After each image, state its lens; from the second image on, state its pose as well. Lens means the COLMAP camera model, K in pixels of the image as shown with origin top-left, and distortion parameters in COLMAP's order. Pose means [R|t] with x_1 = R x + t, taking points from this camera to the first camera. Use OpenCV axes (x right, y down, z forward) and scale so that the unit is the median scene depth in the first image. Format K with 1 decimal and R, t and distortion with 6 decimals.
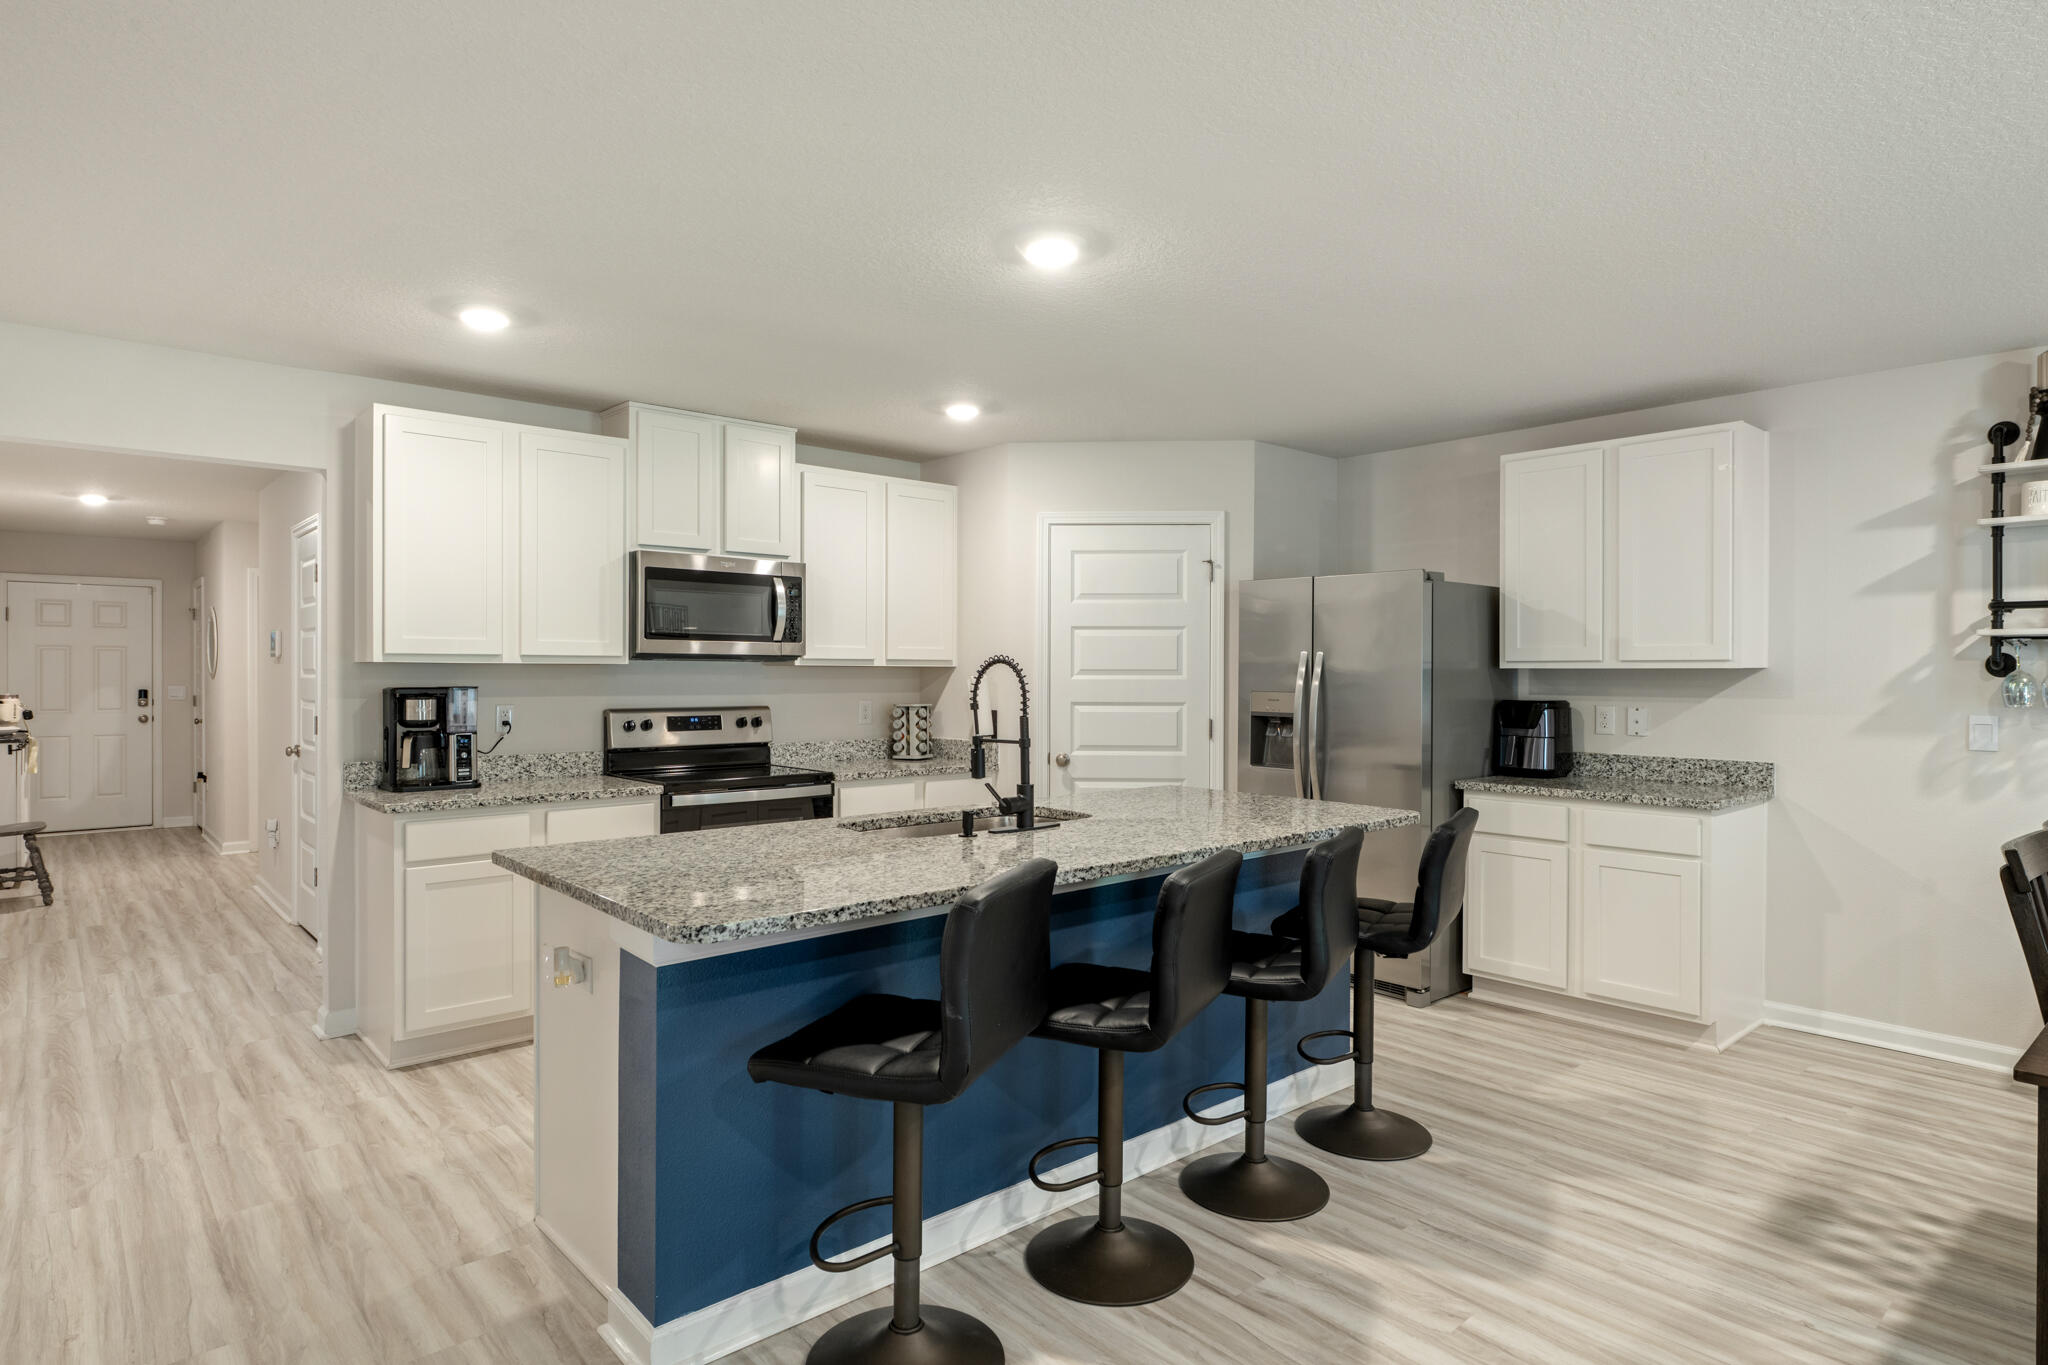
lens RADIAL K [[1124.3, 0, 1030.1], [0, 1124.3, 677.9], [0, 0, 1]] dist [-0.000835, 0.000798]
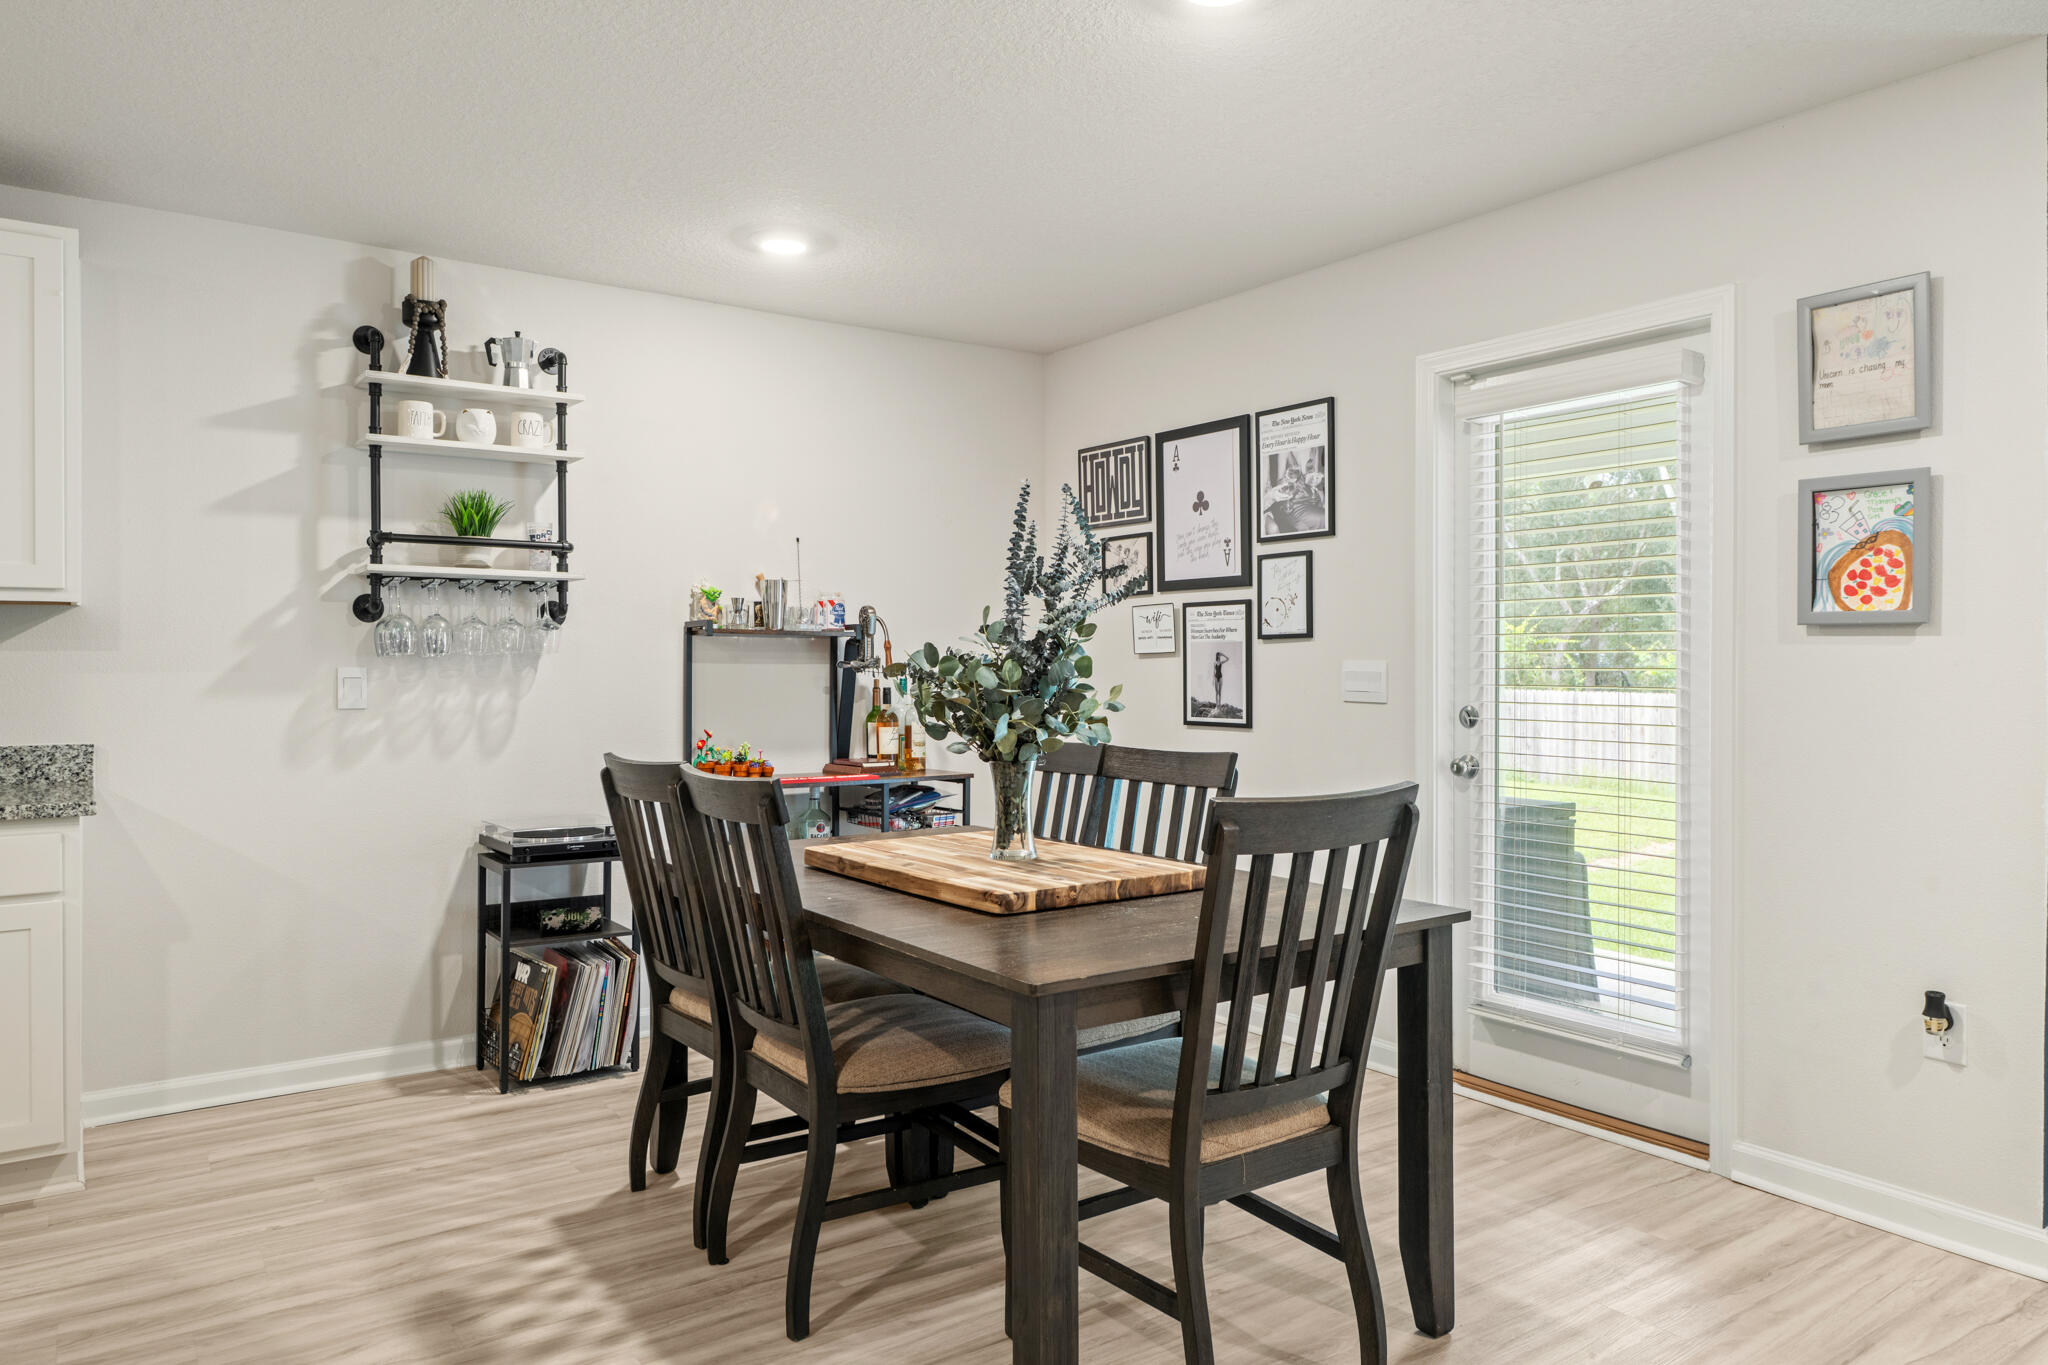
lens RADIAL K [[1347.8, 0, 1027.6], [0, 1347.8, 669.5], [0, 0, 1]] dist [0.002717, 0.000124]
pose [[0.111061, -0.005688, 0.993797, -0.090574], [0.007276, 0.999961, 0.004910, 0.028816], [-0.993787, 0.006686, 0.111098, 0.323640]]
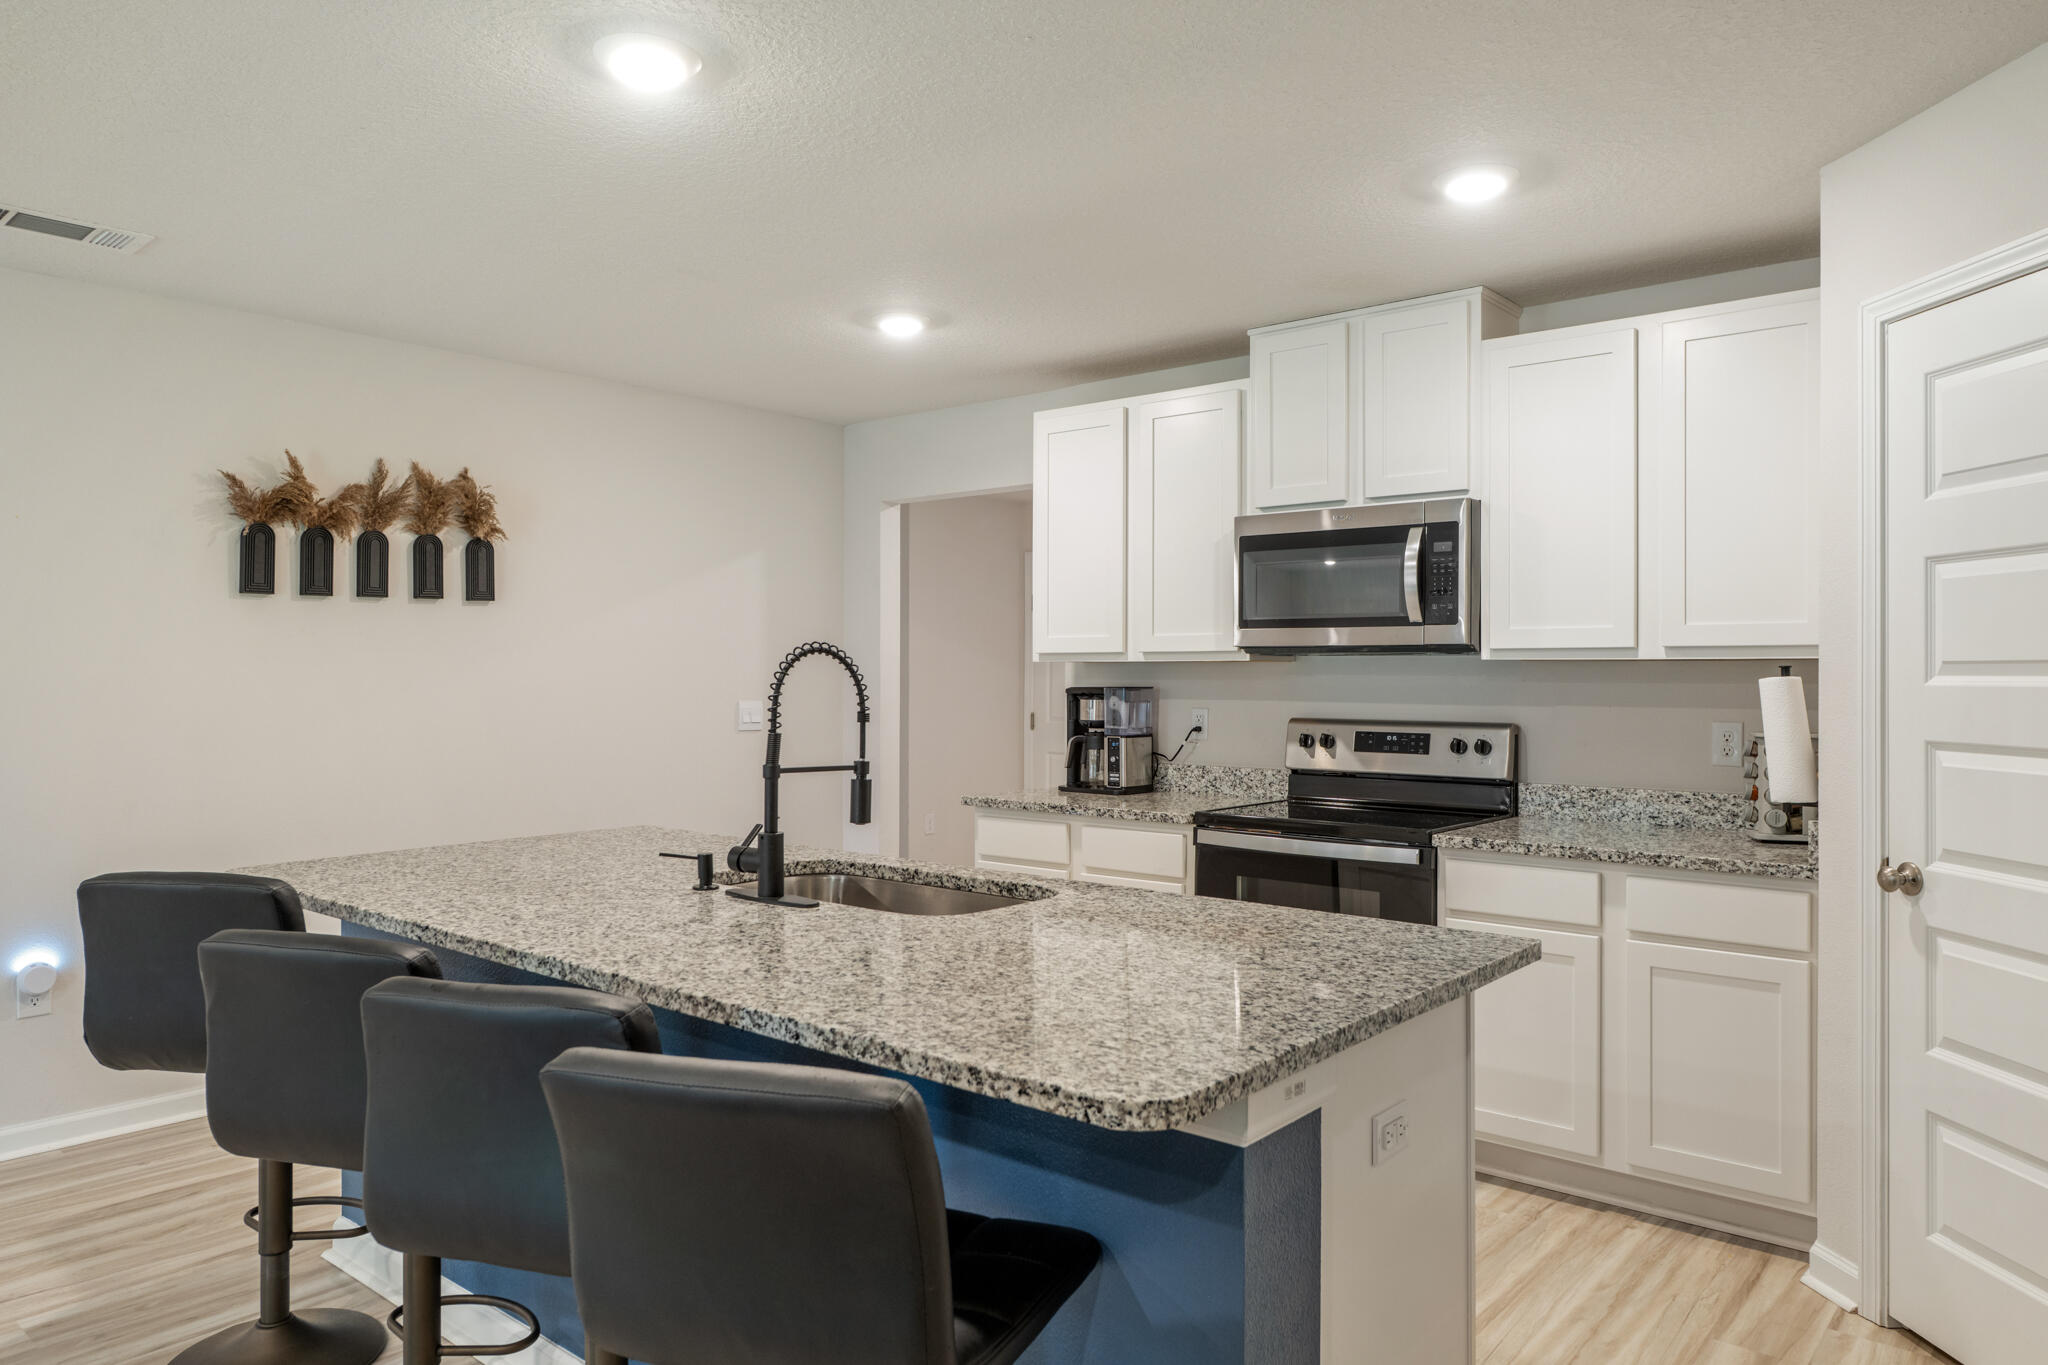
lens RADIAL K [[1347.8, 0, 1027.6], [0, 1347.8, 669.5], [0, 0, 1]] dist [0.002717, 0.000124]
pose [[0.143506, -0.004629, -0.989639, 0.566834], [-0.005728, 0.999968, -0.005508, -0.000015], [0.989633, 0.006459, 0.143475, 0.716004]]
